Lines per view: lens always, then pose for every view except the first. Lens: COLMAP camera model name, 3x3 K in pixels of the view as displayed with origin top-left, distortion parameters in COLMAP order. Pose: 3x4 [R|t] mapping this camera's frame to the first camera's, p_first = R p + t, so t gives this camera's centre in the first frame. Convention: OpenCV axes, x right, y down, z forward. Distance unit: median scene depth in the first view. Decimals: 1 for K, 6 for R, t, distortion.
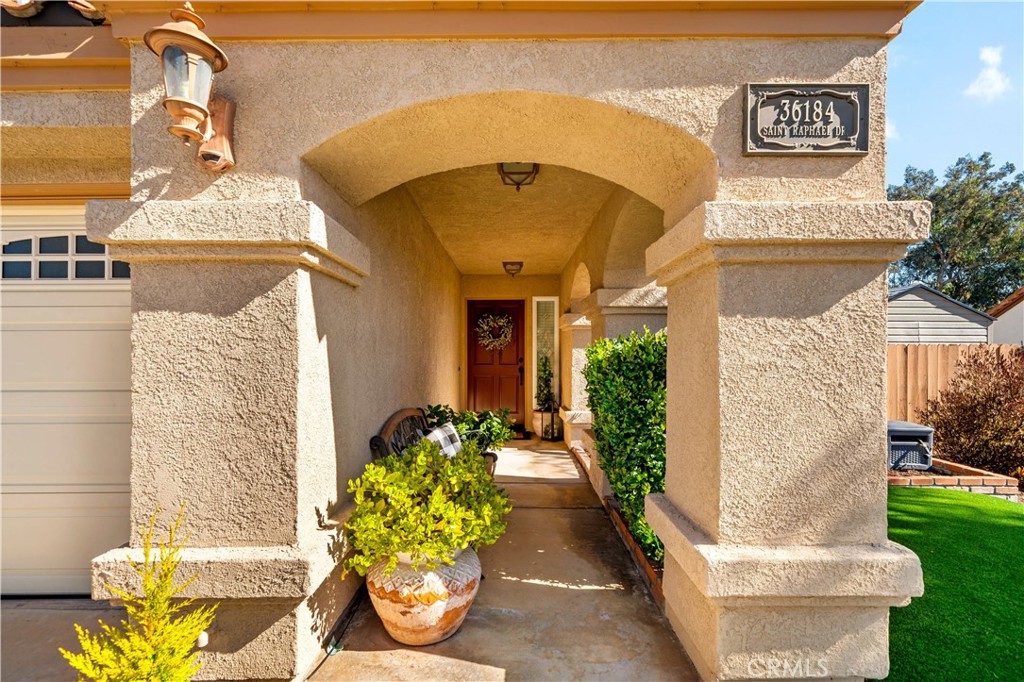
lens RADIAL K [[483.1, 0, 511.3], [0, 483.1, 347.3], [0, 0, 1]] dist [-0.010418, -0.000391]
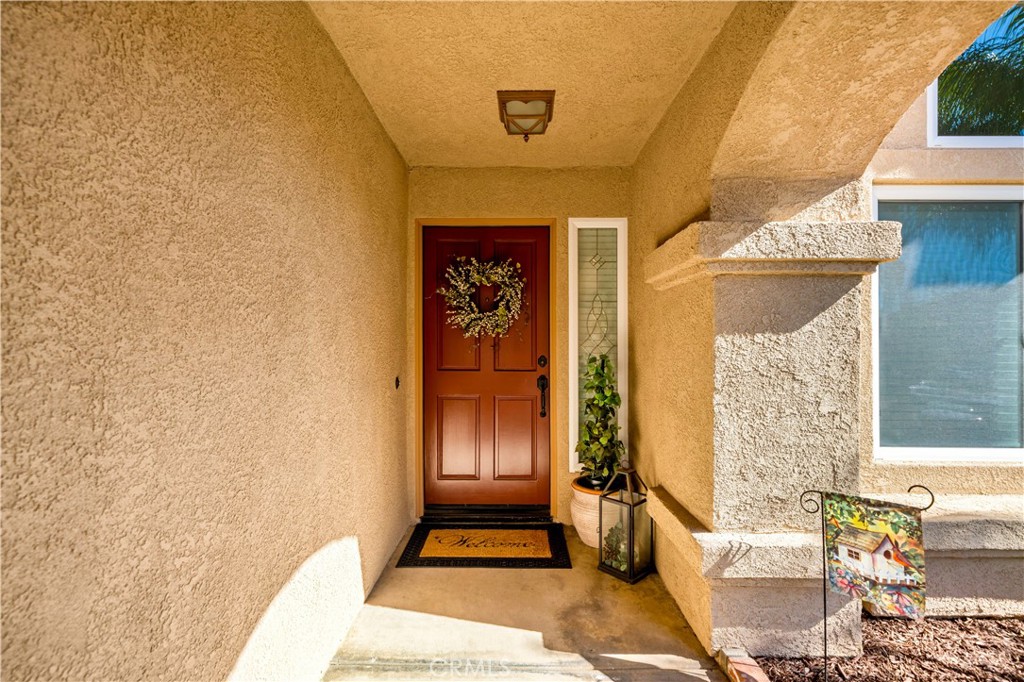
lens RADIAL K [[483.1, 0, 512.4], [0, 483.1, 339.1], [0, 0, 1]] dist [-0.010418, -0.000391]
pose [[0.999950, 0.001501, -0.009932, -0.002892], [-0.001395, 0.999942, 0.010664, 0.002034], [0.009947, -0.010649, 0.999894, 0.560396]]
